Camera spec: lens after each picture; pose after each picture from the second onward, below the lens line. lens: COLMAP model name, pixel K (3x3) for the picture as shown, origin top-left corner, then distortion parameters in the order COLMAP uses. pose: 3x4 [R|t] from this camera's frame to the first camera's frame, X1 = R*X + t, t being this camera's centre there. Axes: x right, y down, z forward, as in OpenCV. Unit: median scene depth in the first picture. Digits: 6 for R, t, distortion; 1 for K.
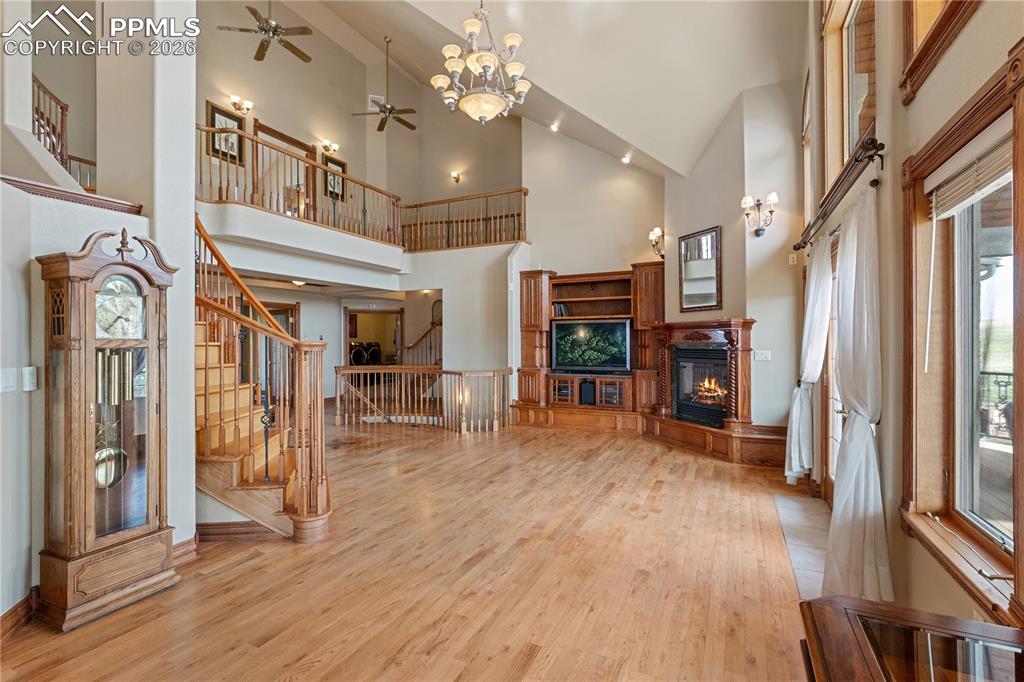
lens RADIAL K [[479.5, 0, 511.4], [0, 479.5, 340.2], [0, 0, 1]] dist [-0.002741, -0.001032]
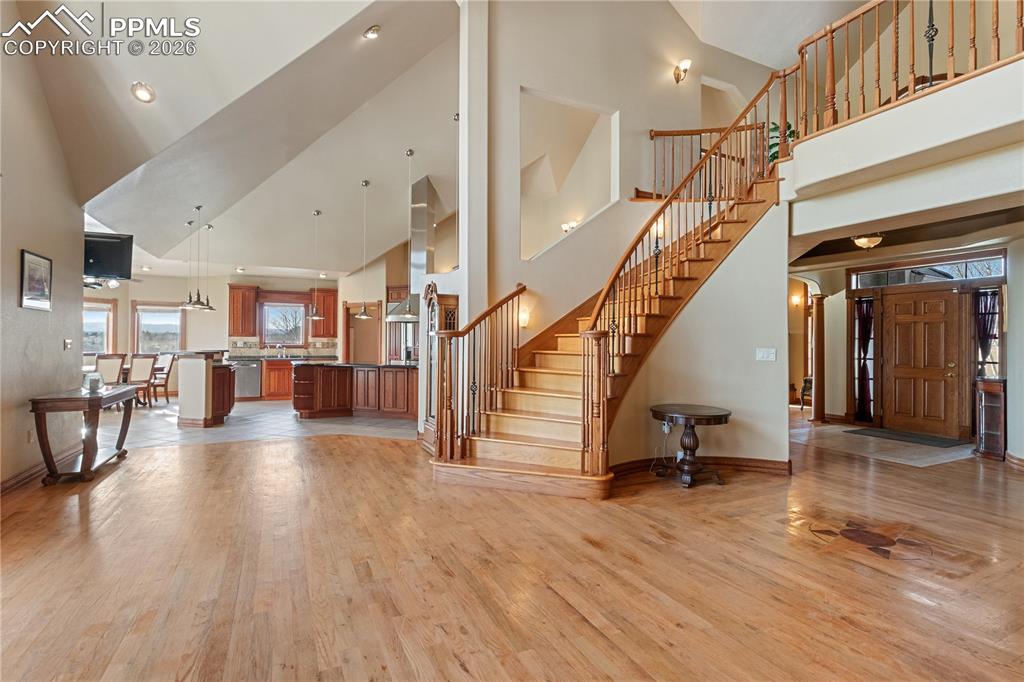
lens RADIAL K [[479.5, 0, 514.2], [0, 479.5, 339.1], [0, 0, 1]] dist [-0.002741, -0.001032]
pose [[-0.632833, -0.010288, -0.774220, 0.356352], [-0.008566, 0.999944, -0.006286, 0.020465], [0.774241, 0.002654, -0.632885, 1.433753]]
